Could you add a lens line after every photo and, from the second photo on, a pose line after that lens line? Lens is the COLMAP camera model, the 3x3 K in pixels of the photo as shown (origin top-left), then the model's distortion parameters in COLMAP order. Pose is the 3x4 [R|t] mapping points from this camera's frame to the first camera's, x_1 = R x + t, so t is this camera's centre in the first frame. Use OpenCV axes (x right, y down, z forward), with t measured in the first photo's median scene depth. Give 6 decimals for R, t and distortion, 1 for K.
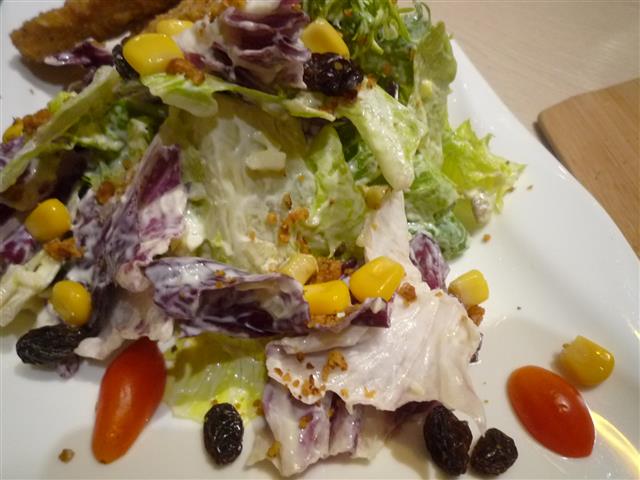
lens RADIAL K [[476.6, 0, 320.0], [0, 476.6, 240.0], [0, 0, 1]] dist [-0.017434, -0.008158]
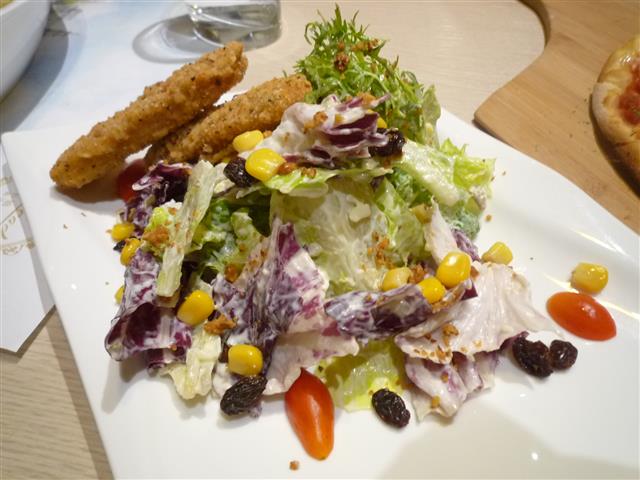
lens RADIAL K [[476.6, 0, 320.0], [0, 476.6, 240.0], [0, 0, 1]] dist [-0.017434, -0.008158]
pose [[0.938752, -0.306356, 0.157770, -0.451667], [0.311359, 0.950263, -0.007417, -0.112524], [-0.147651, 0.056086, 0.987448, -0.359221]]
